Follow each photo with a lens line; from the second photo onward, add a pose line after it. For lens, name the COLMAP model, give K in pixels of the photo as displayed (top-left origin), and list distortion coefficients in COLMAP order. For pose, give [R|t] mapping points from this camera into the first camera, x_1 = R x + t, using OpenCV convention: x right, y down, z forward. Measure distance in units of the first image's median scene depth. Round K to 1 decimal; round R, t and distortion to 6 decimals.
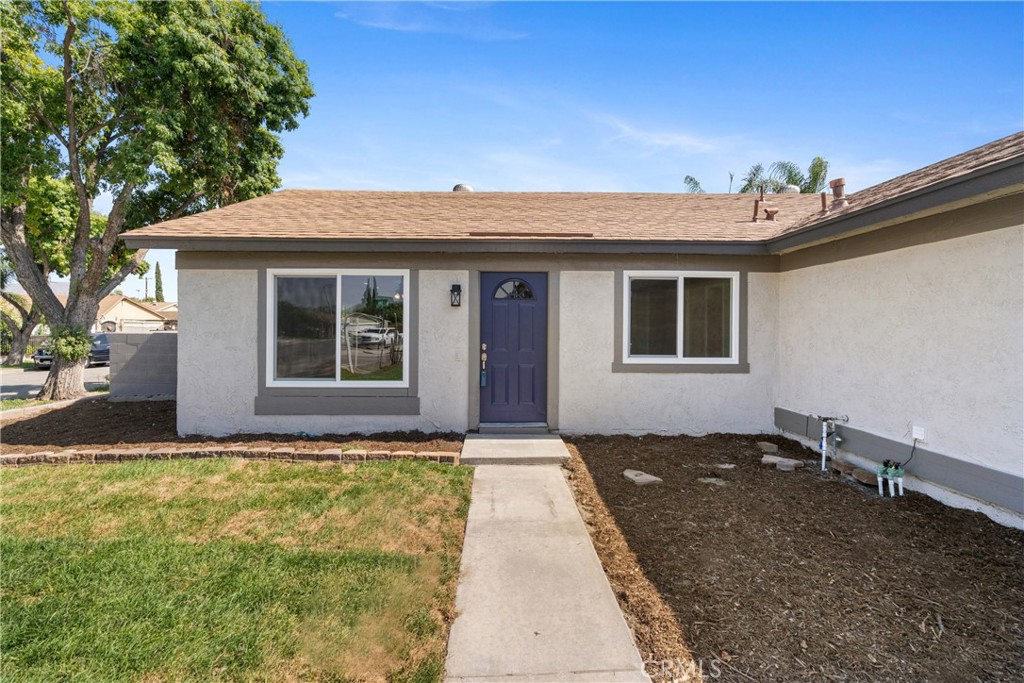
lens RADIAL K [[474.7, 0, 511.5], [0, 474.7, 322.4], [0, 0, 1]] dist [-0.000972, 0.002060]
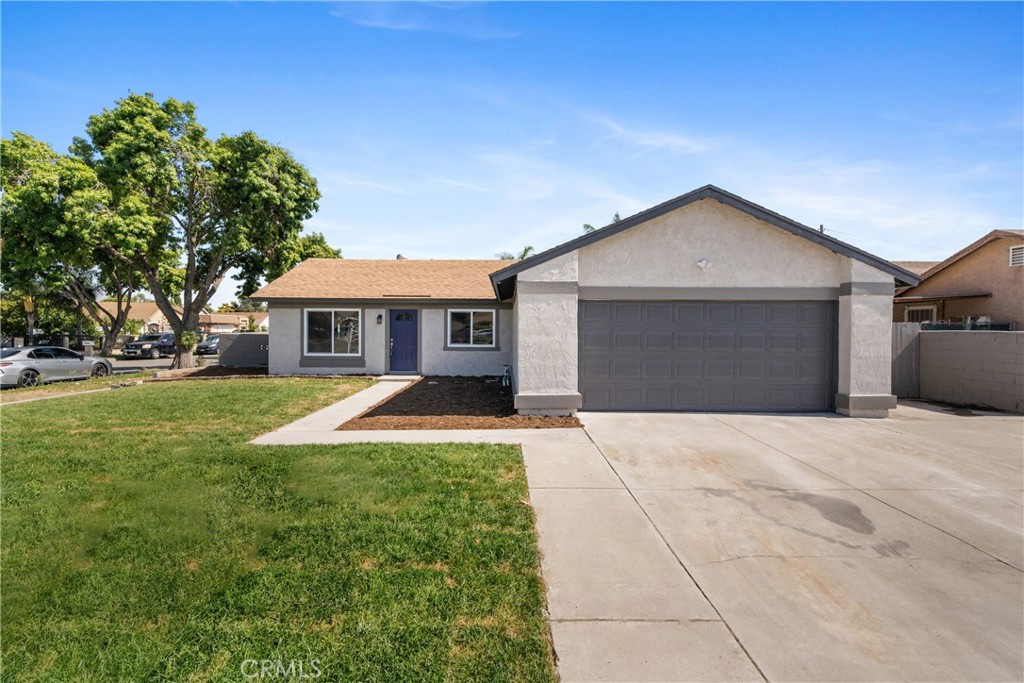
lens RADIAL K [[480.0, 0, 516.8], [0, 480.0, 330.8], [0, 0, 1]] dist [0.000558, 0.000104]
pose [[0.999991, 0.002486, -0.003511, 0.594477], [-0.002430, 0.999873, 0.015767, -0.036856], [0.003550, -0.015758, 0.999870, -1.475090]]
